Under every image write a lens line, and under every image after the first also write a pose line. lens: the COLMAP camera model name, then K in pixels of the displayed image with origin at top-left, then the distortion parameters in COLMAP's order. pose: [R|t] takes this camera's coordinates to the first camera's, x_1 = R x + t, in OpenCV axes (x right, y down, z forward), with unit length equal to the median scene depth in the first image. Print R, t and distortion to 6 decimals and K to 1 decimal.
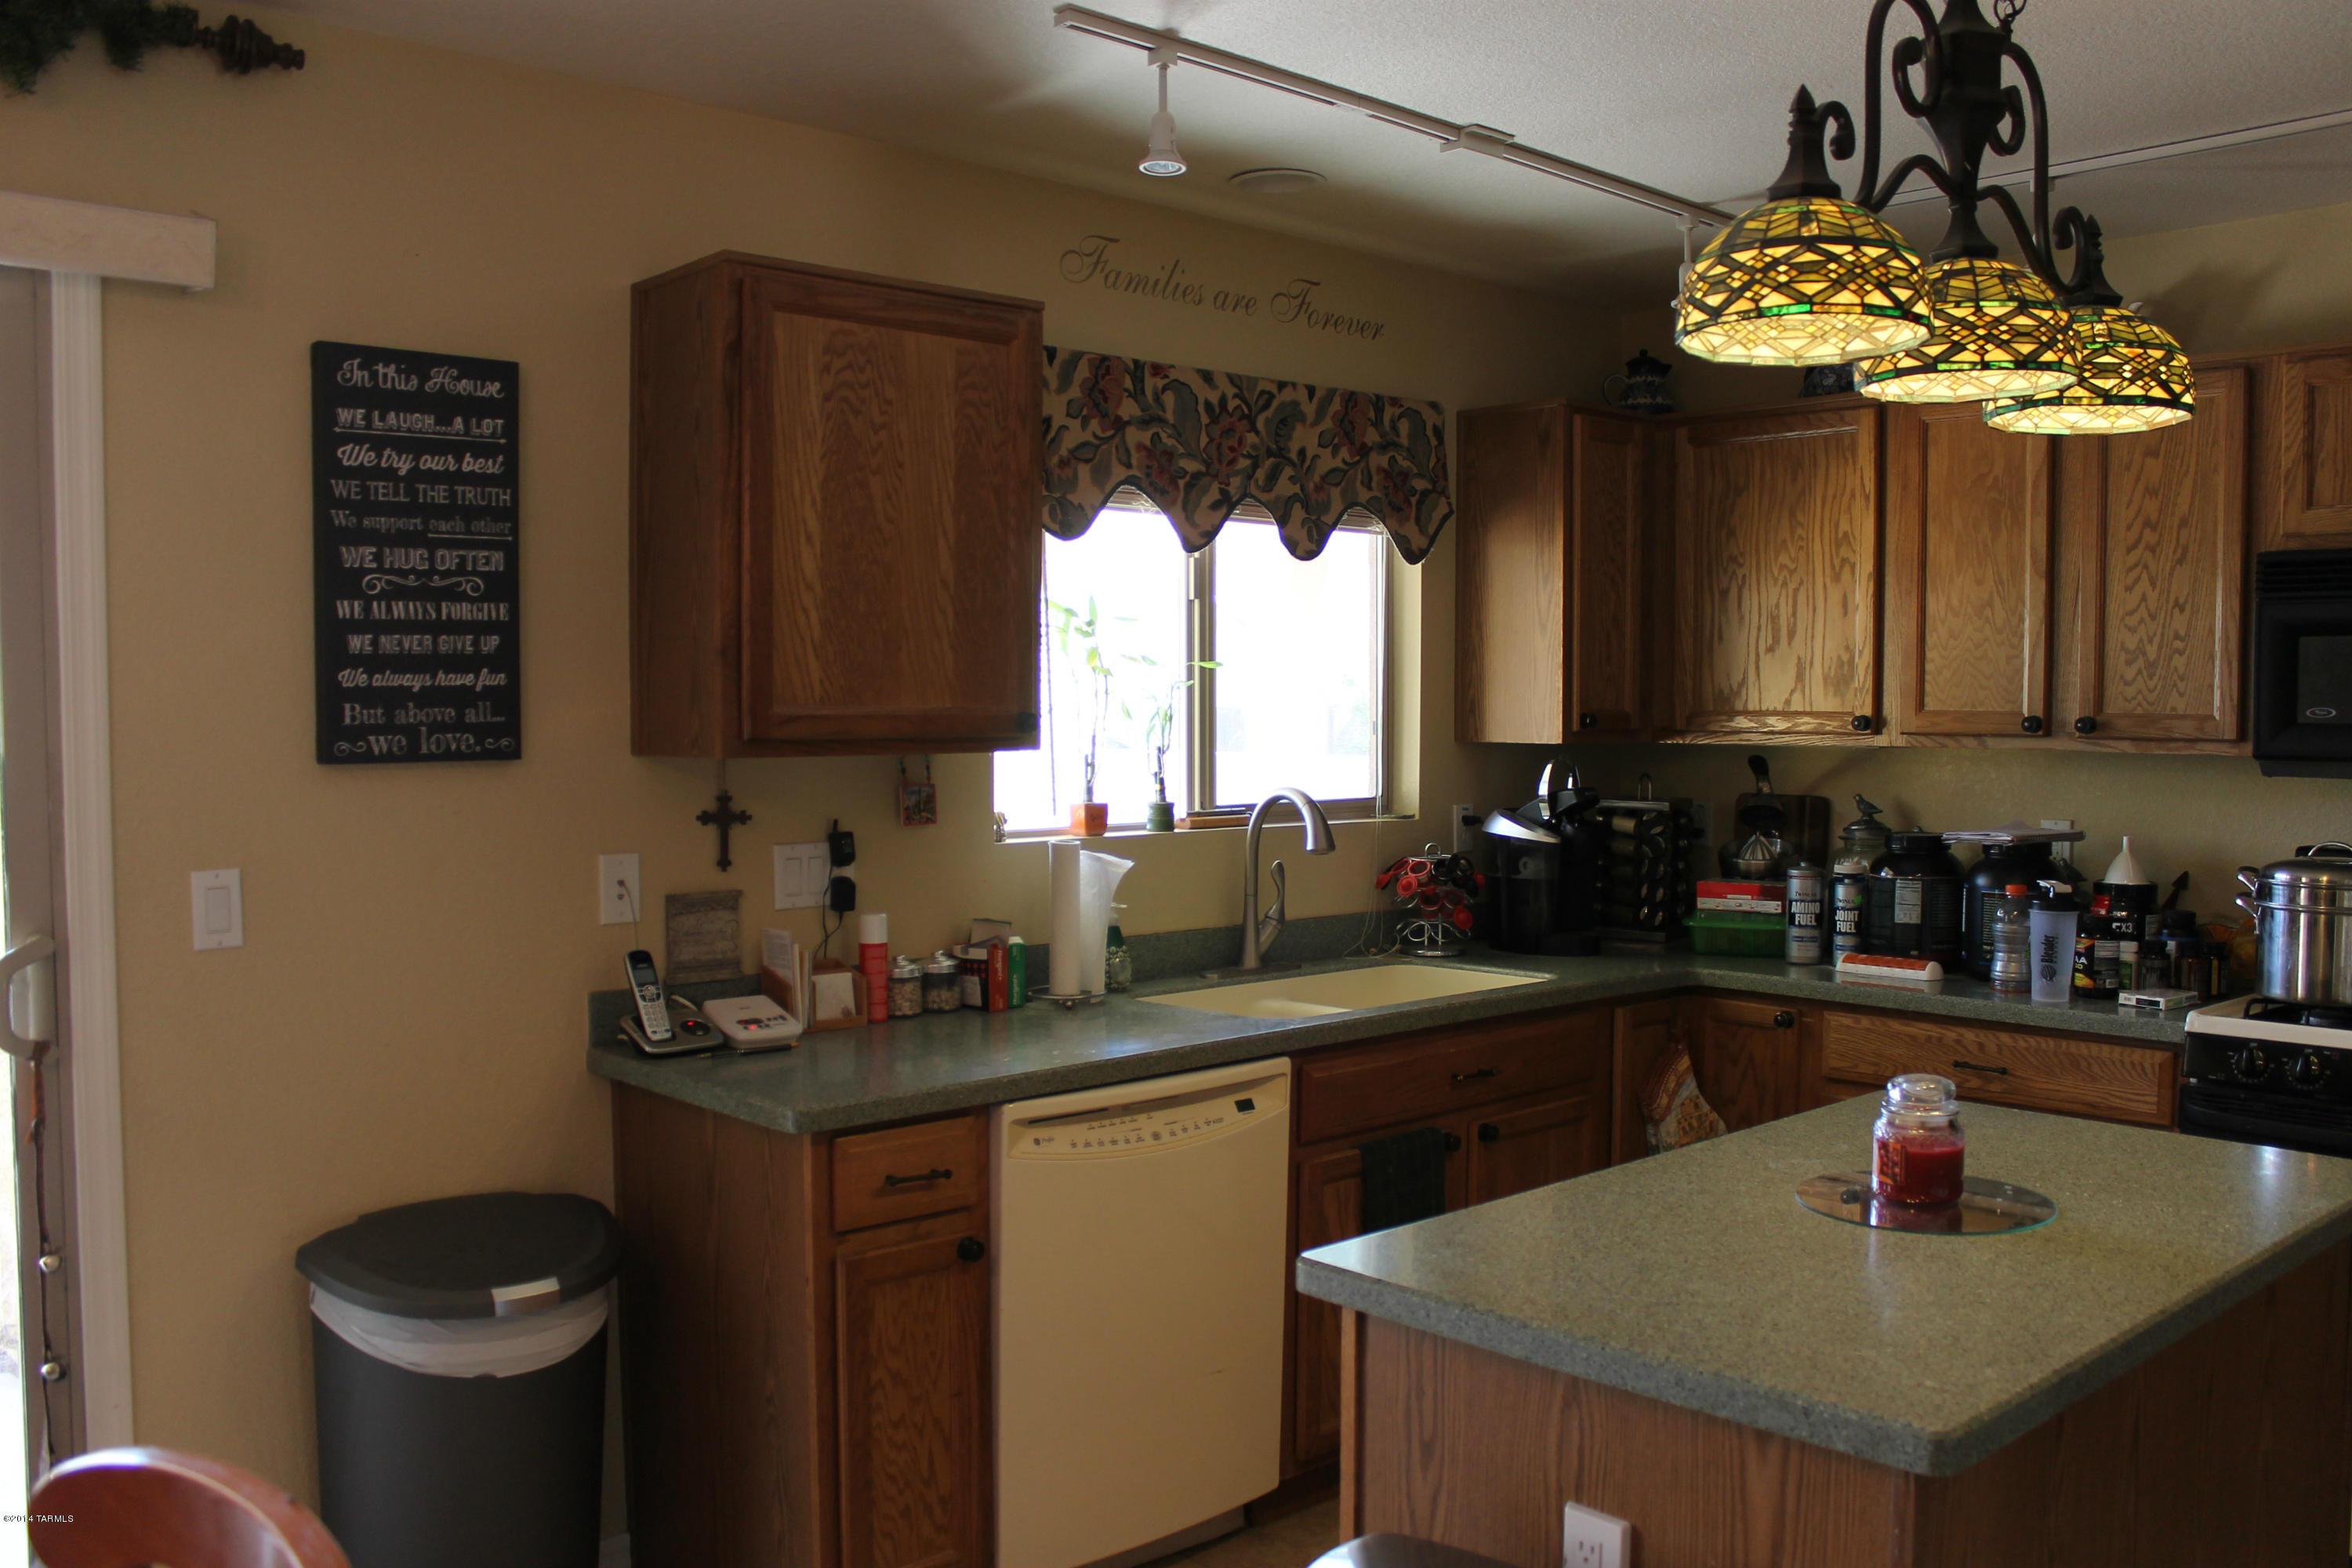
lens RADIAL K [[1934.8, 0, 1176.0], [0, 1934.8, 784.0], [0, 0, 1]] dist [-0.048792, 0.007552]
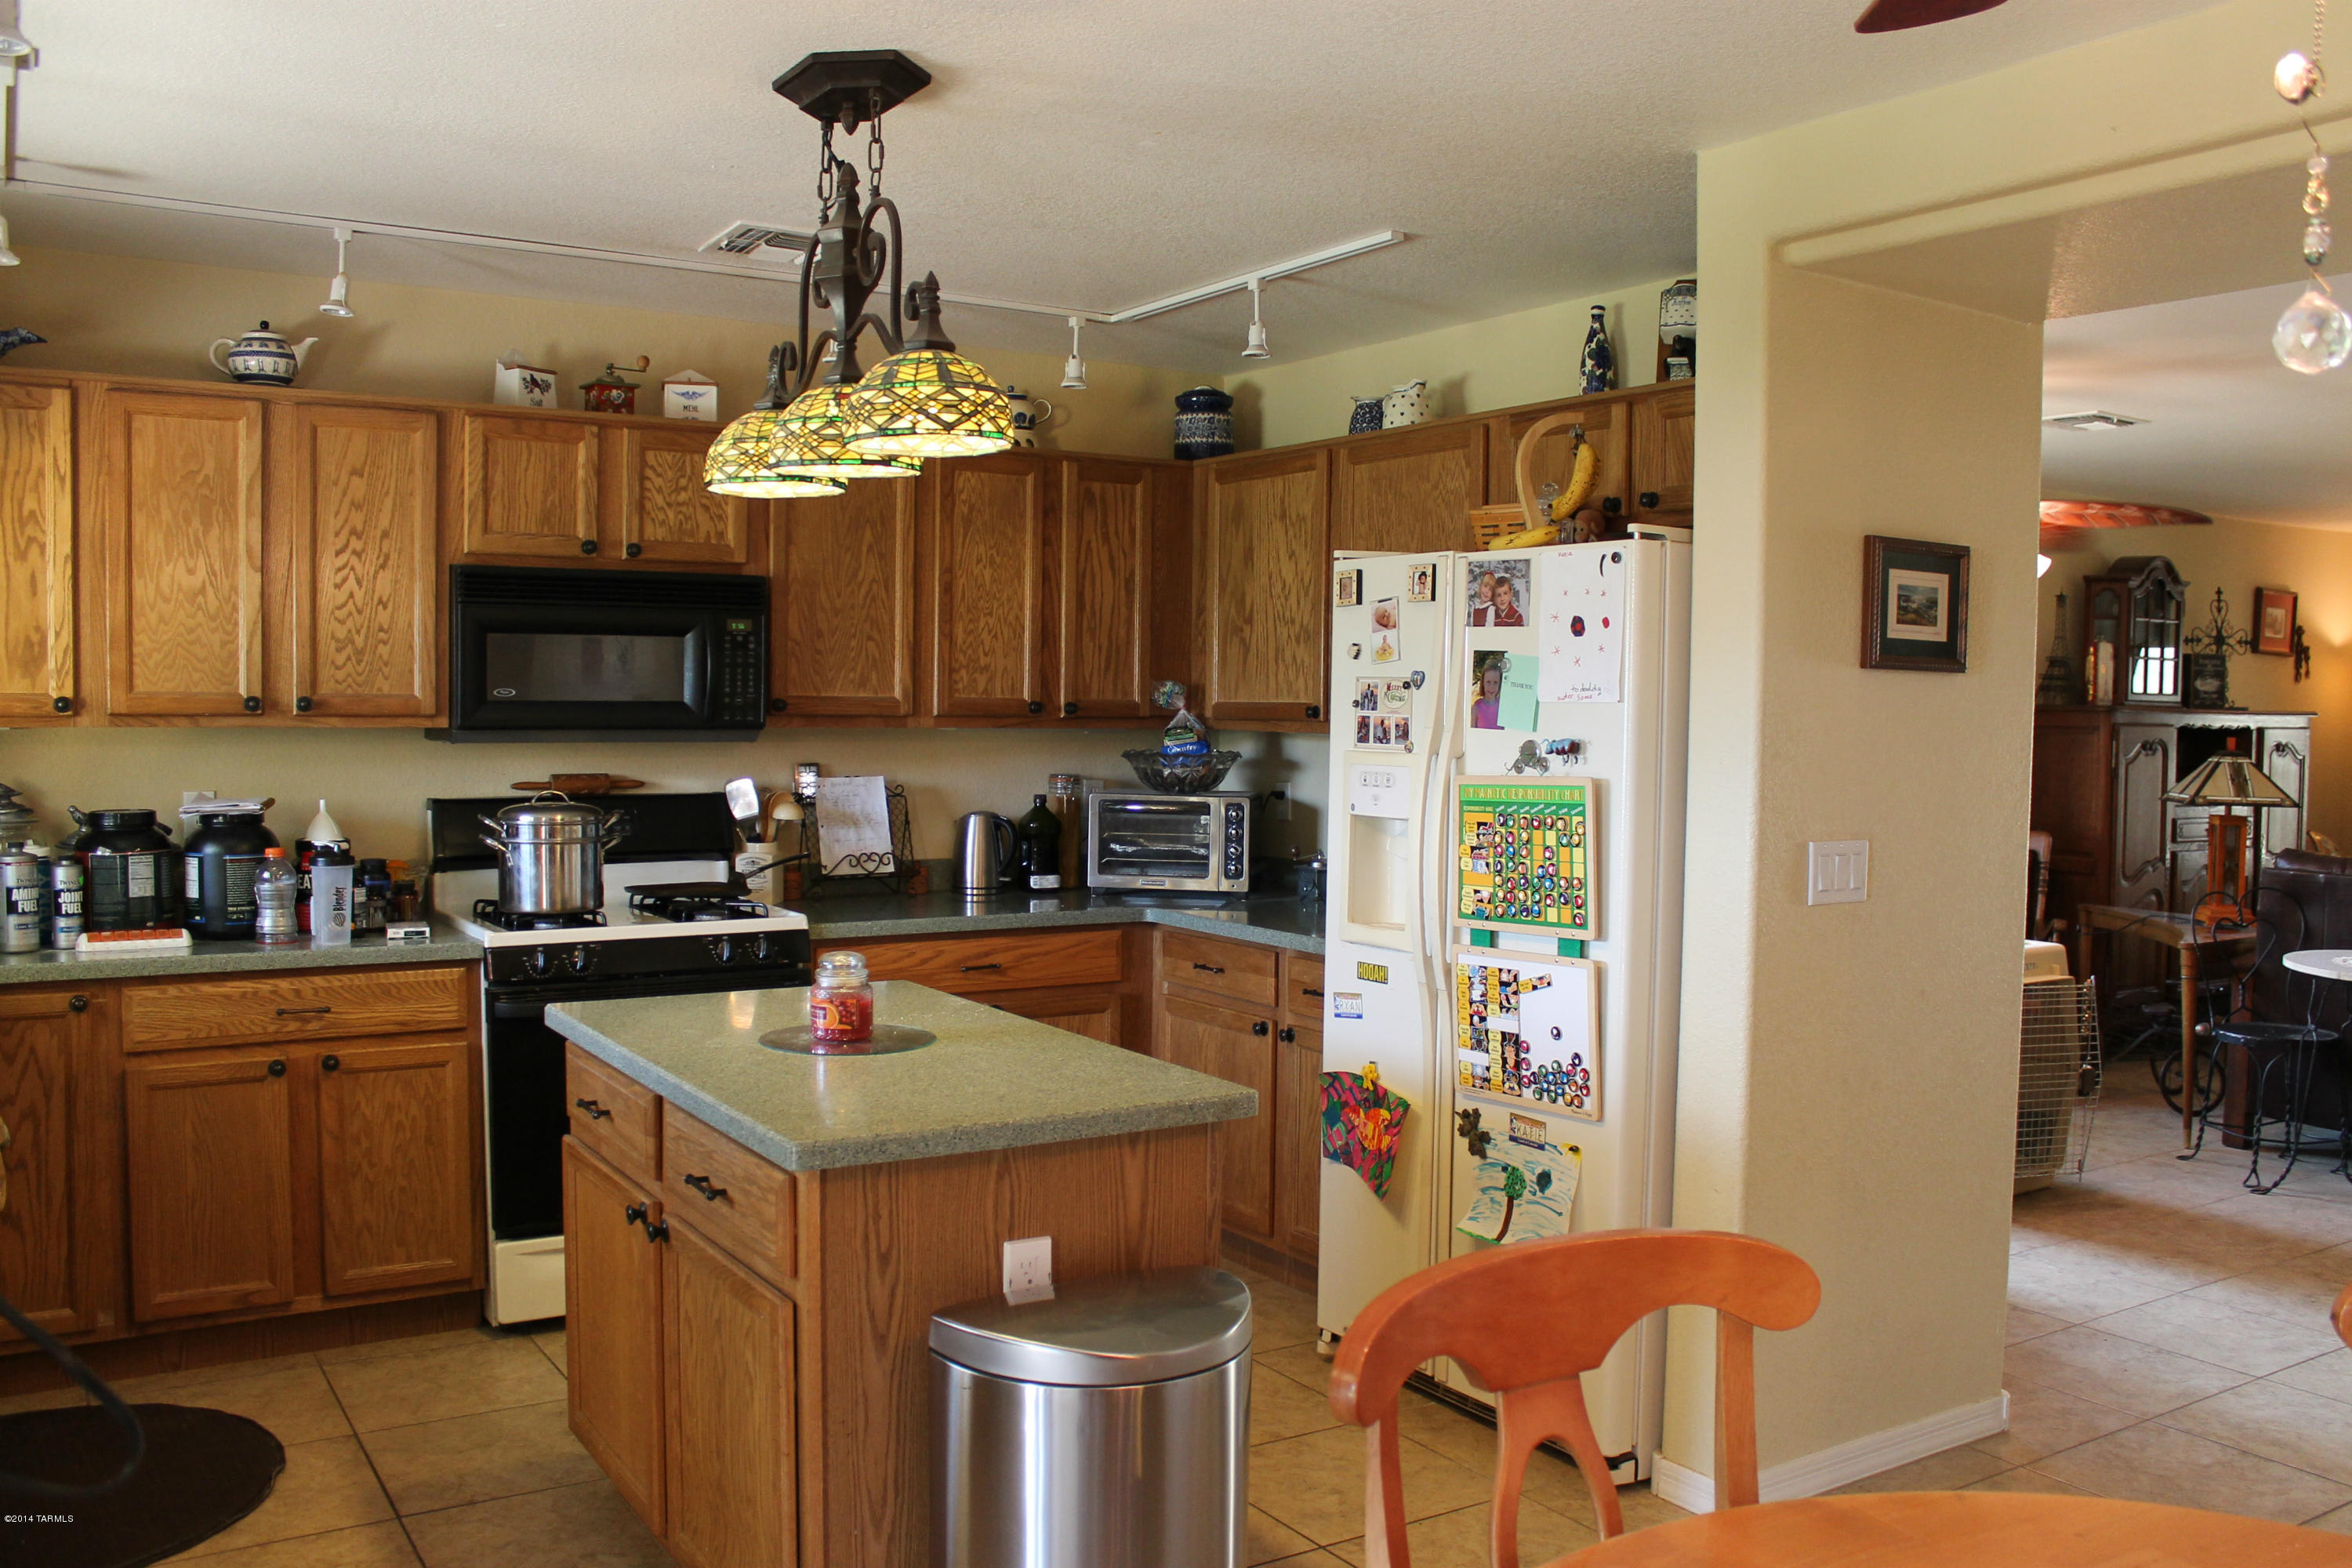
lens RADIAL K [[1957.4, 0, 1216.2], [0, 1957.4, 800.8], [0, 0, 1]] dist [-0.169966, 0.150425]
pose [[0.212560, -0.057126, 0.975477, -0.523720], [0.031016, 0.998181, 0.051697, -0.014840], [-0.976656, 0.019267, 0.213945, 0.230306]]
